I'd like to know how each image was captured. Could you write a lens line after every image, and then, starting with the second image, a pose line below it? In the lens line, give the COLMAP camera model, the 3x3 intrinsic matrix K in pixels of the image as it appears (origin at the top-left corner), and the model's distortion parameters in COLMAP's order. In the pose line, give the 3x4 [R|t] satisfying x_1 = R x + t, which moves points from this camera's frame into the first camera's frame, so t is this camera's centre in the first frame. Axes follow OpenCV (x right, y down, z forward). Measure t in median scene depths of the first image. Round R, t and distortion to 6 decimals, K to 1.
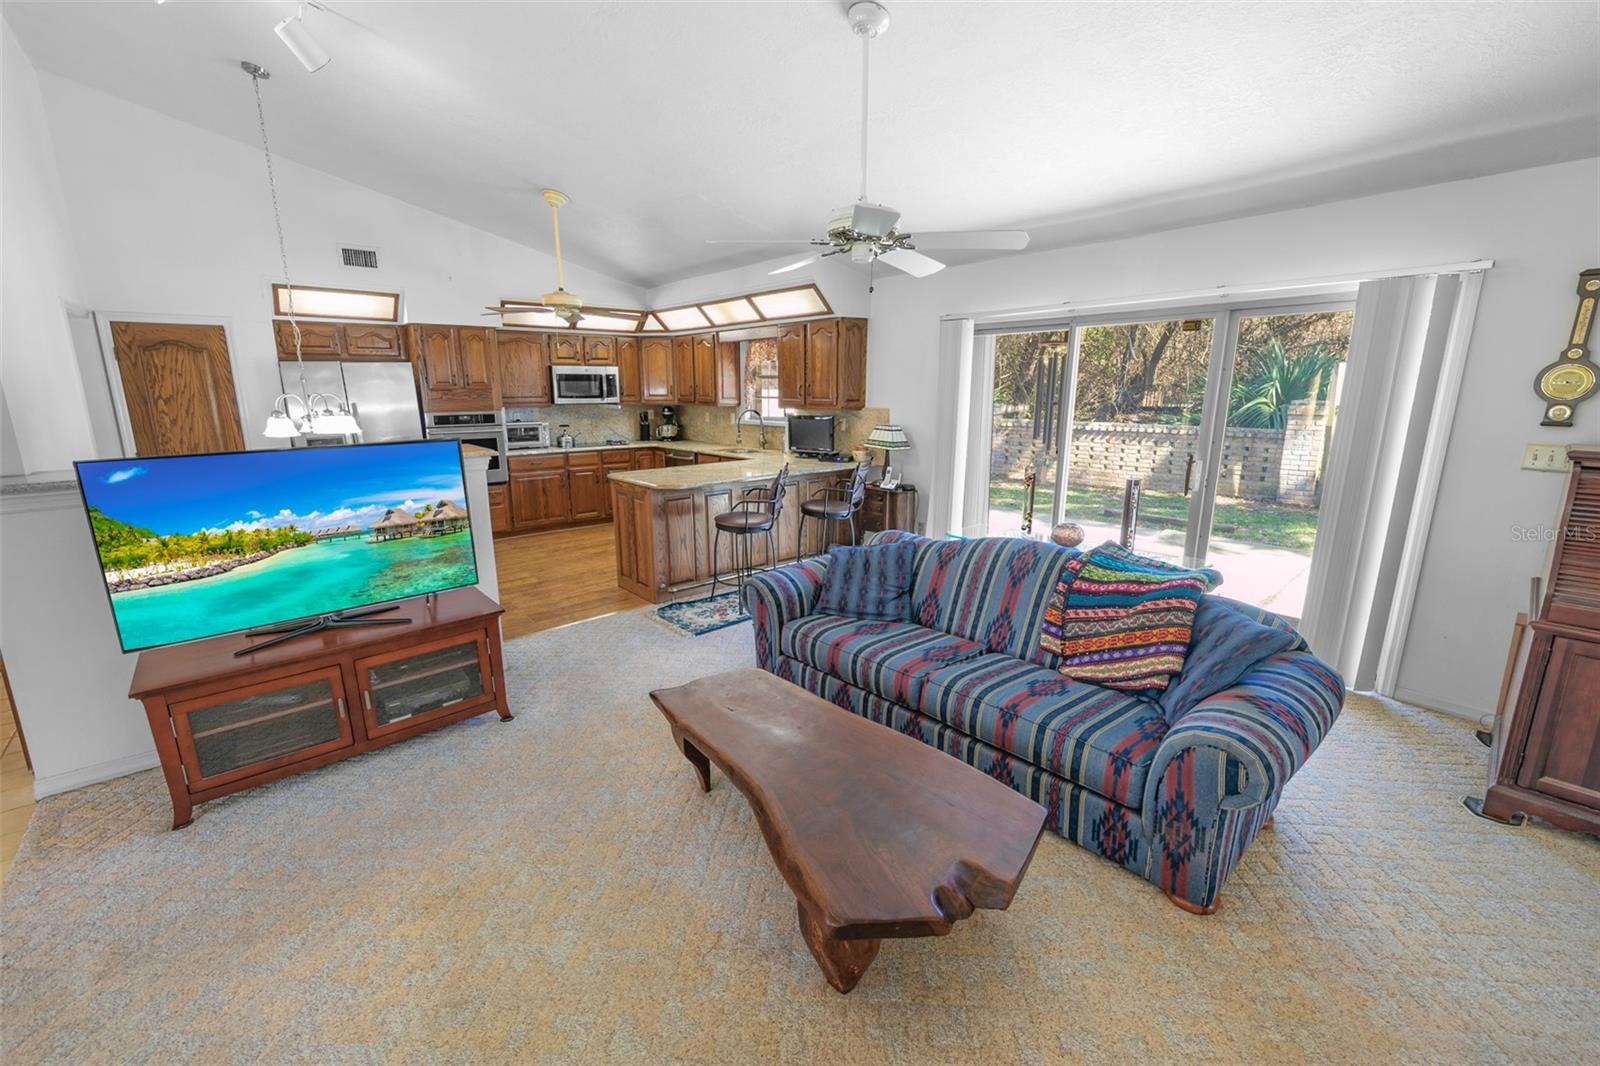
lens RADIAL K [[665.1, 0, 797.1], [0, 665.1, 528.4], [0, 0, 1]] dist [0.012249, -0.000242]
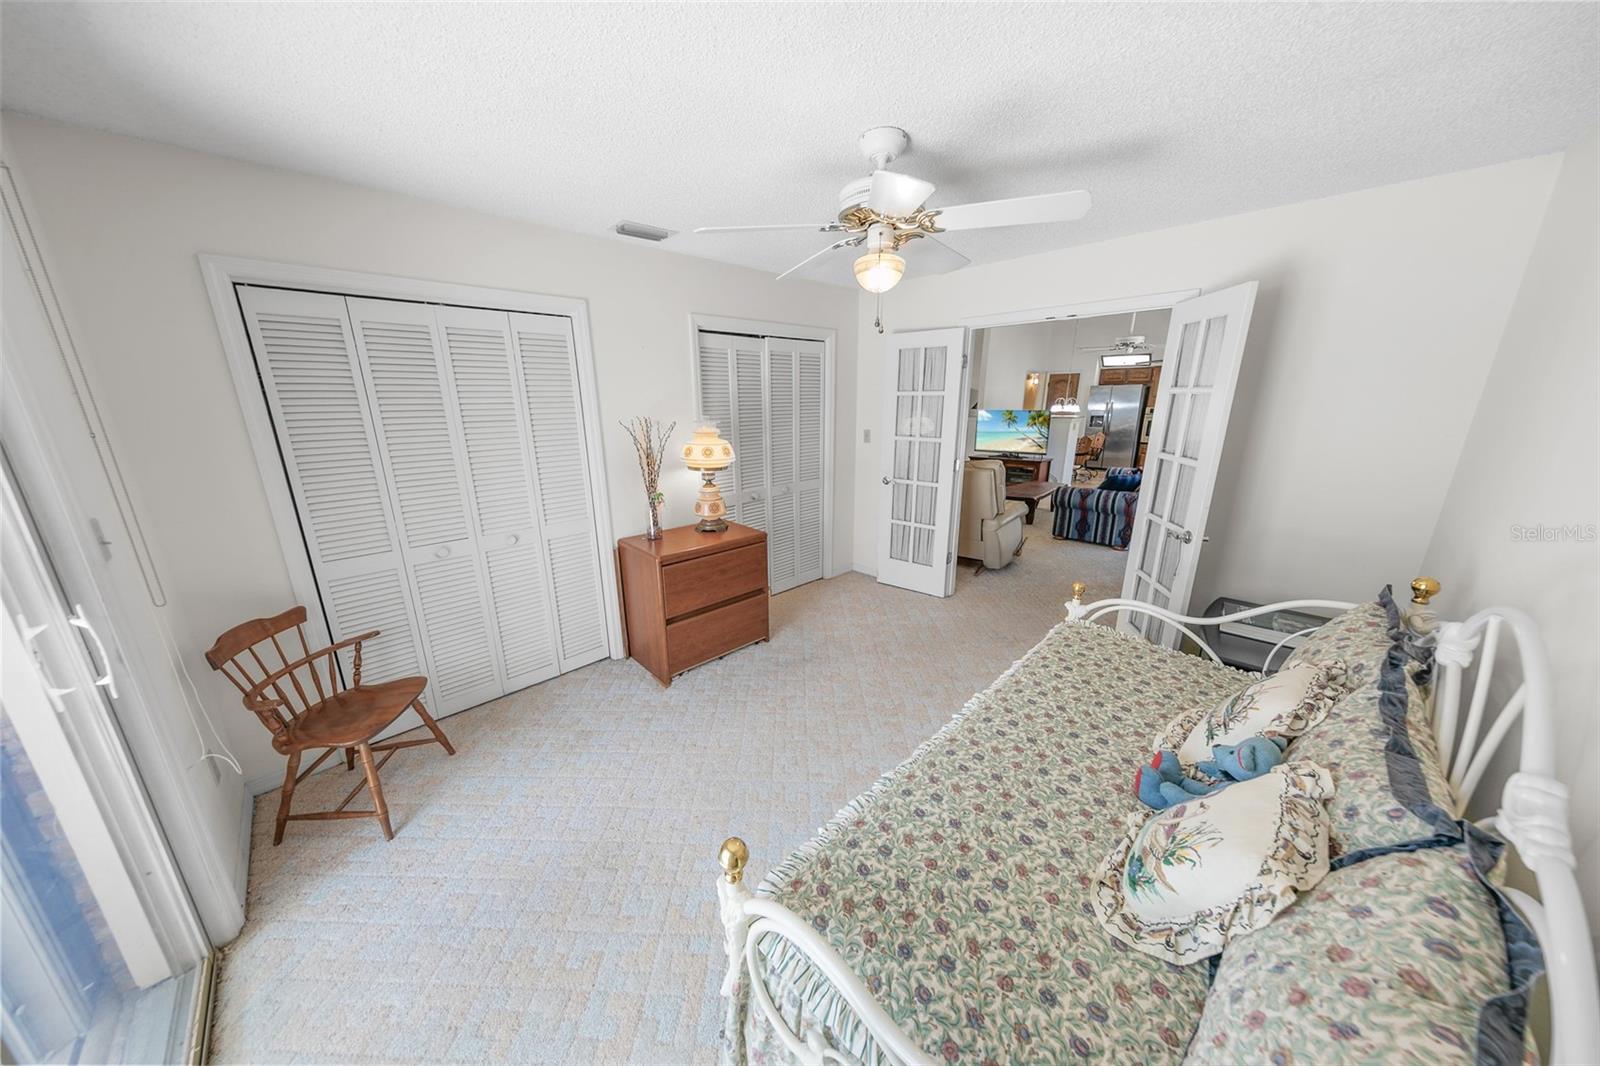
lens RADIAL K [[499.9, 0, 795.8], [0, 499.9, 529.2], [0, 0, 1]] dist [0.007559, -0.000176]
pose [[0.069179, 0.254025, -0.964720, 0.933494], [-0.207288, 0.949591, 0.235177, 0.051475], [0.975831, 0.183706, 0.118348, -0.215183]]
